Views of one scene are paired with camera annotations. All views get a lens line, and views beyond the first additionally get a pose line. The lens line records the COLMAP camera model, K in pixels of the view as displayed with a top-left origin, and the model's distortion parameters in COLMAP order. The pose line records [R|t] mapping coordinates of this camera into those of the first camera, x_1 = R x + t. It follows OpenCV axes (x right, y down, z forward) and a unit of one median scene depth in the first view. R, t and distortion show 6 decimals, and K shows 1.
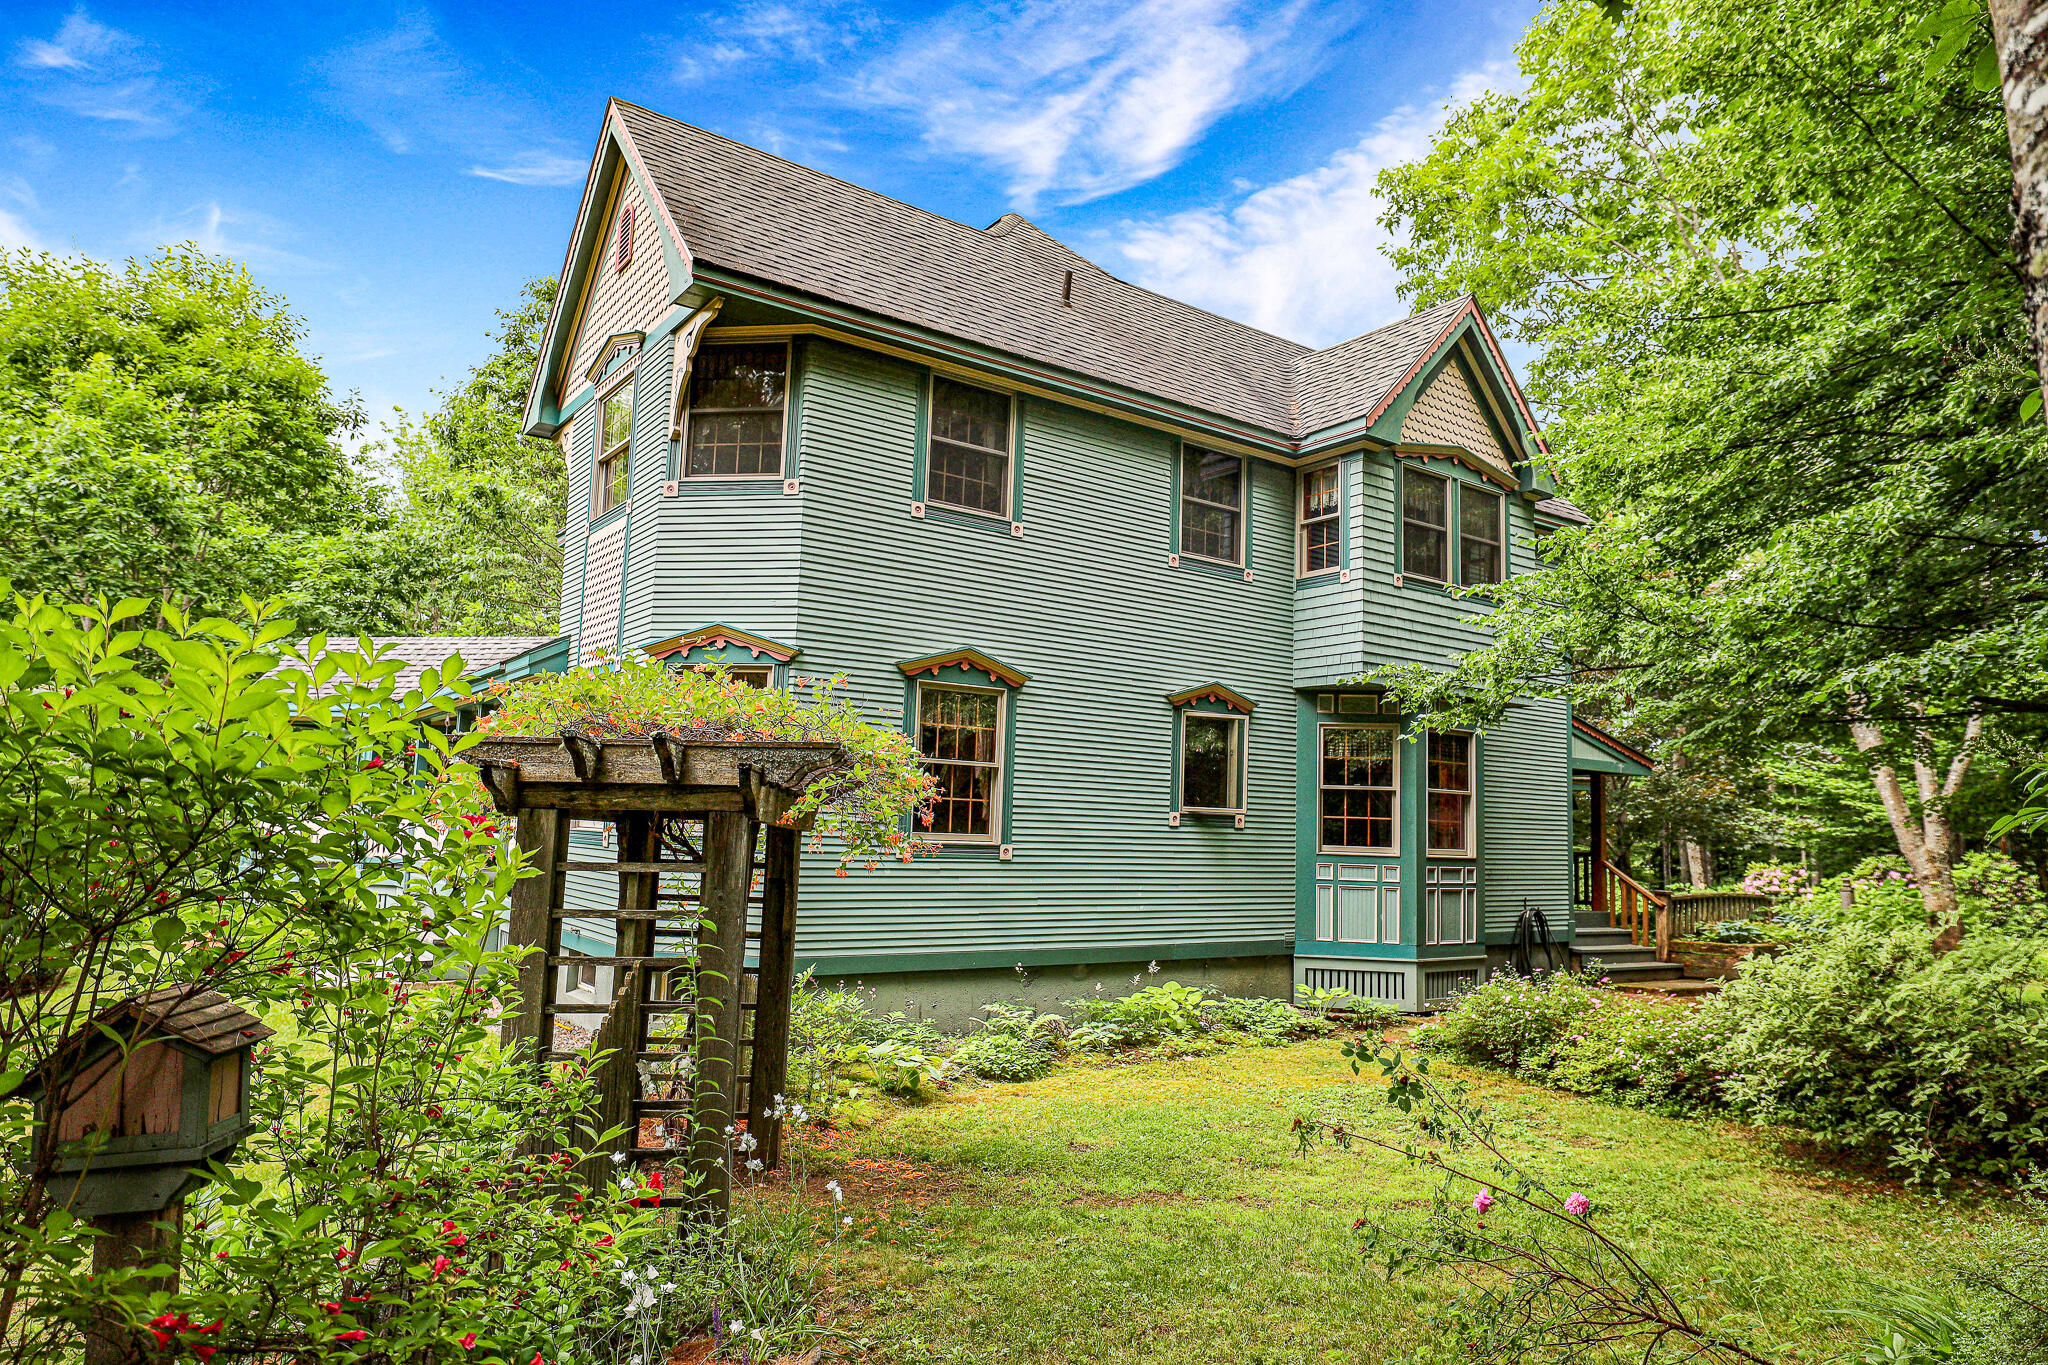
lens RADIAL K [[1265.7, 0, 1024.0], [0, 1265.7, 682.5], [0, 0, 1]] dist [-0.000941, -0.000088]
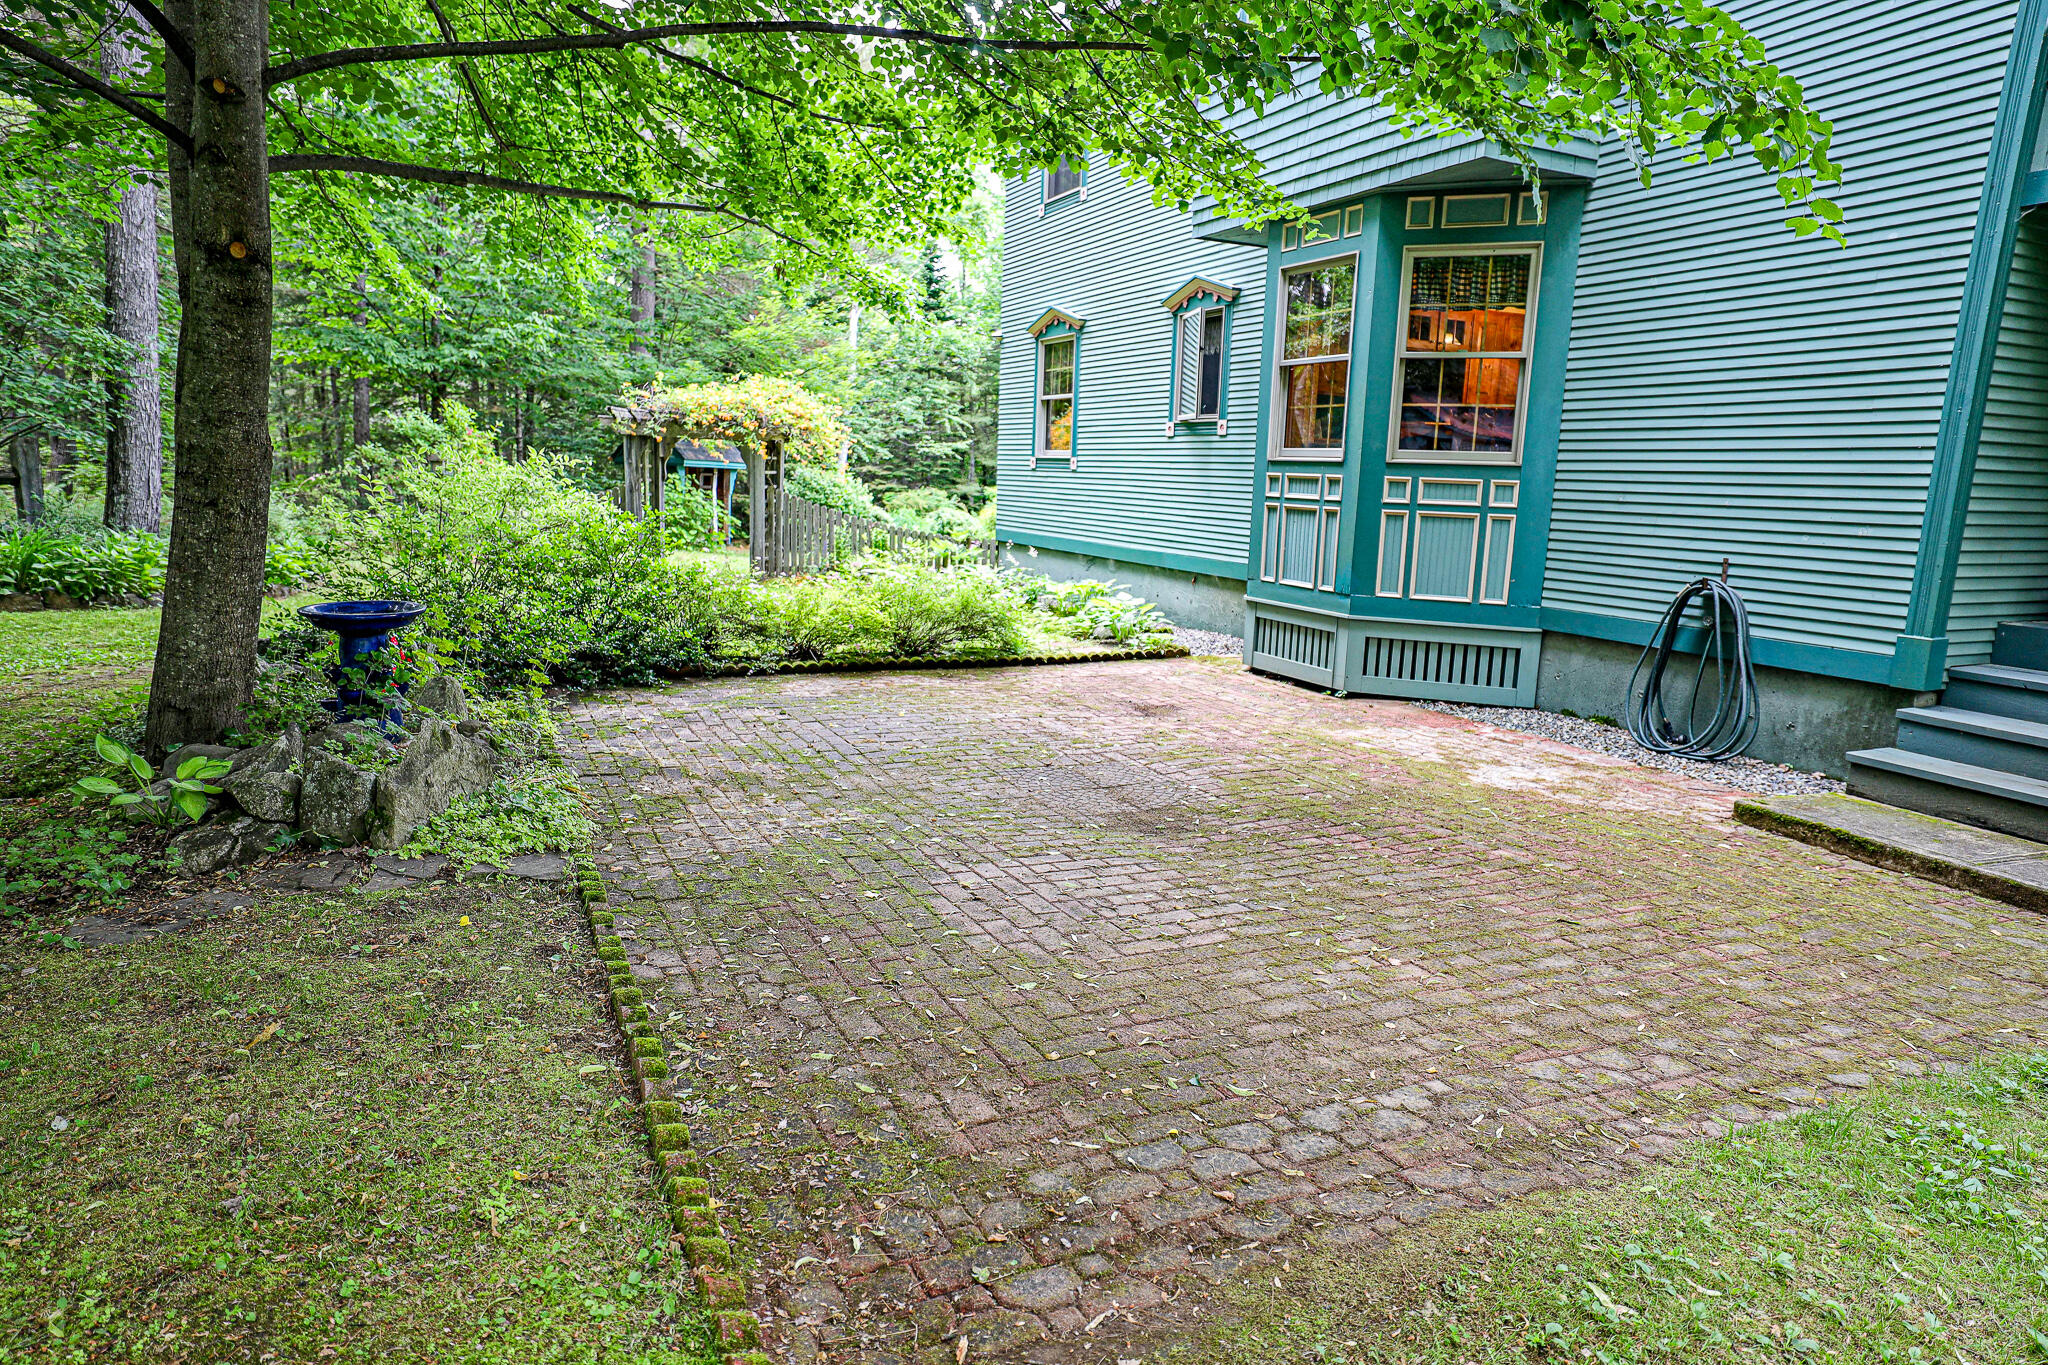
lens RADIAL K [[1204.2, 0, 1024.0], [0, 1204.2, 682.5], [0, 0, 1]] dist [0.000356, 0.000304]
pose [[-0.174109, 0.133718, -0.975605, 1.086579], [0.072543, 0.989787, 0.122716, 0.179189], [0.982051, -0.049407, -0.182031, 1.039747]]
